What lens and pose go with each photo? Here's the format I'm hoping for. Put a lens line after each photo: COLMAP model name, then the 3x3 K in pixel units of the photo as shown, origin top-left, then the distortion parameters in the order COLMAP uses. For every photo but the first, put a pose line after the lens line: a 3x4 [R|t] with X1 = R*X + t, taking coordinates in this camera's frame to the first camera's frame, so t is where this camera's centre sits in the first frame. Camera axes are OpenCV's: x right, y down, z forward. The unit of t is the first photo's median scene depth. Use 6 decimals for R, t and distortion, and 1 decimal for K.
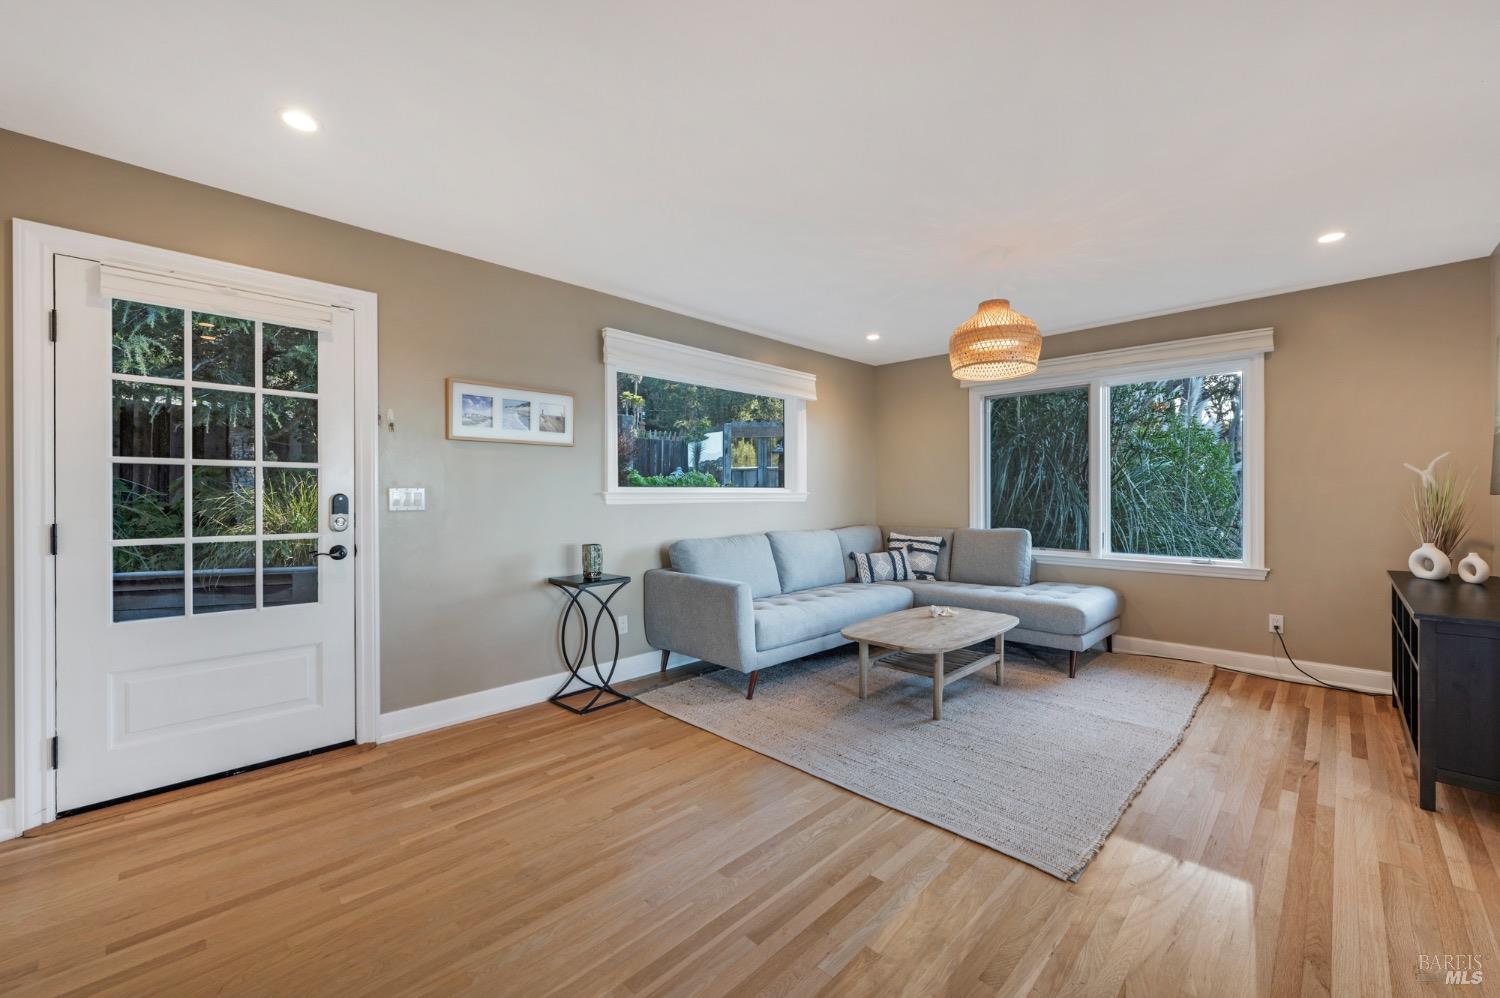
lens RADIAL K [[608.4, 0, 754.1], [0, 608.4, 495.4], [0, 0, 1]] dist [-0.000512, -0.000394]
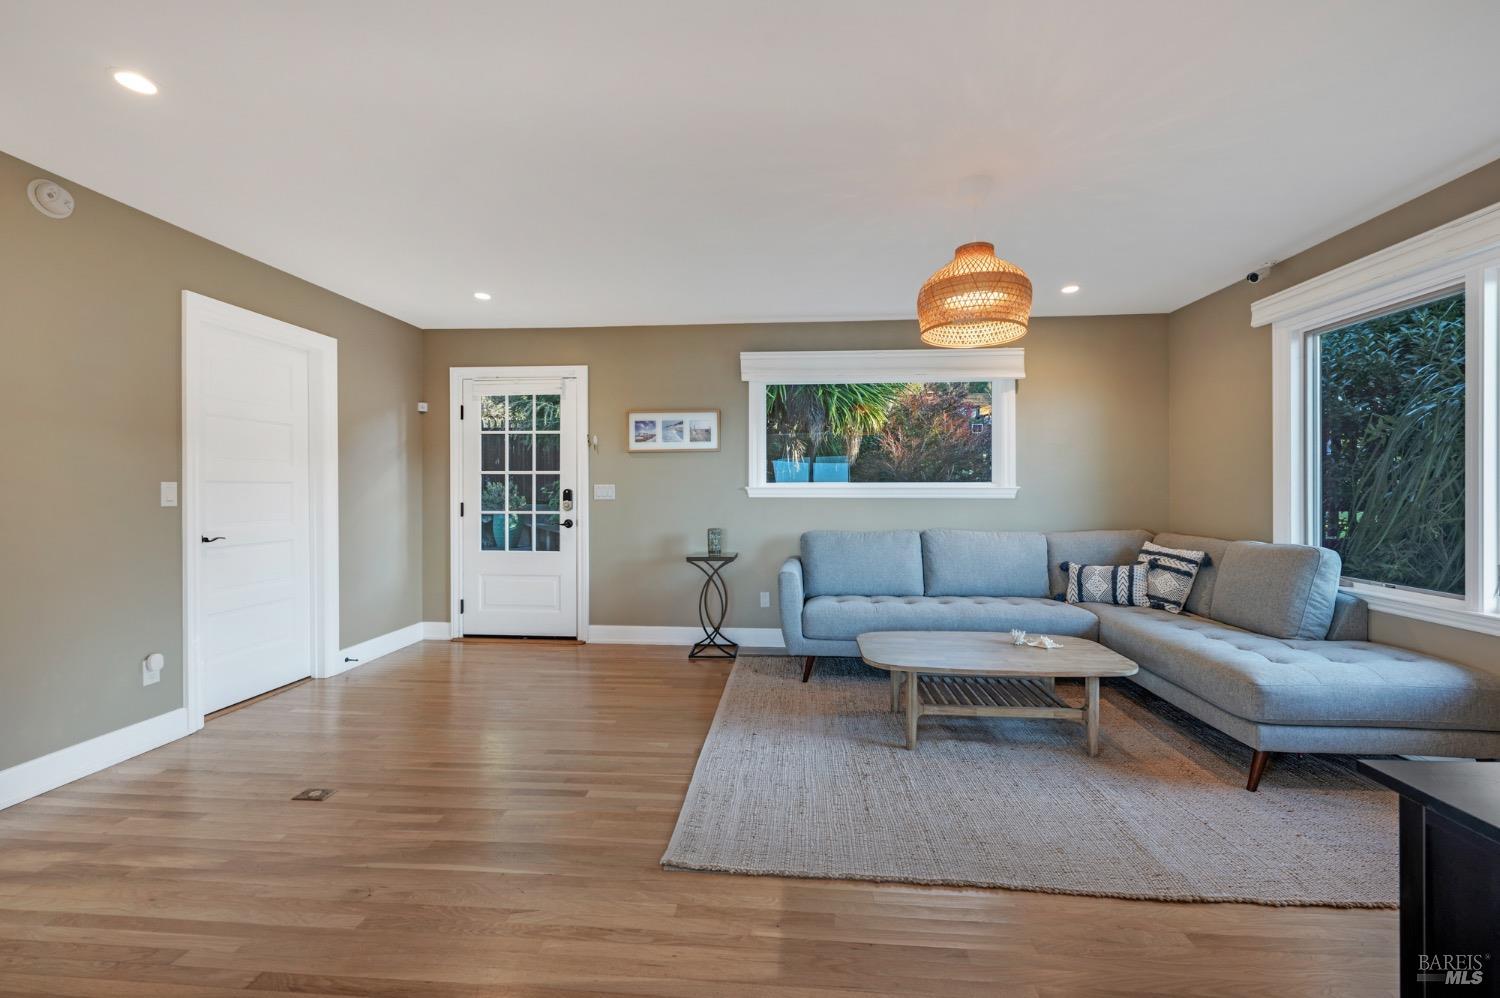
lens RADIAL K [[608.4, 0, 752.7], [0, 608.4, 493.5], [0, 0, 1]] dist [-0.000512, -0.000394]
pose [[0.632778, 0.001168, -0.774332, 0.790574], [-0.003807, 0.999991, -0.001603, 0.009597], [0.774324, 0.003962, 0.632777, 0.272851]]
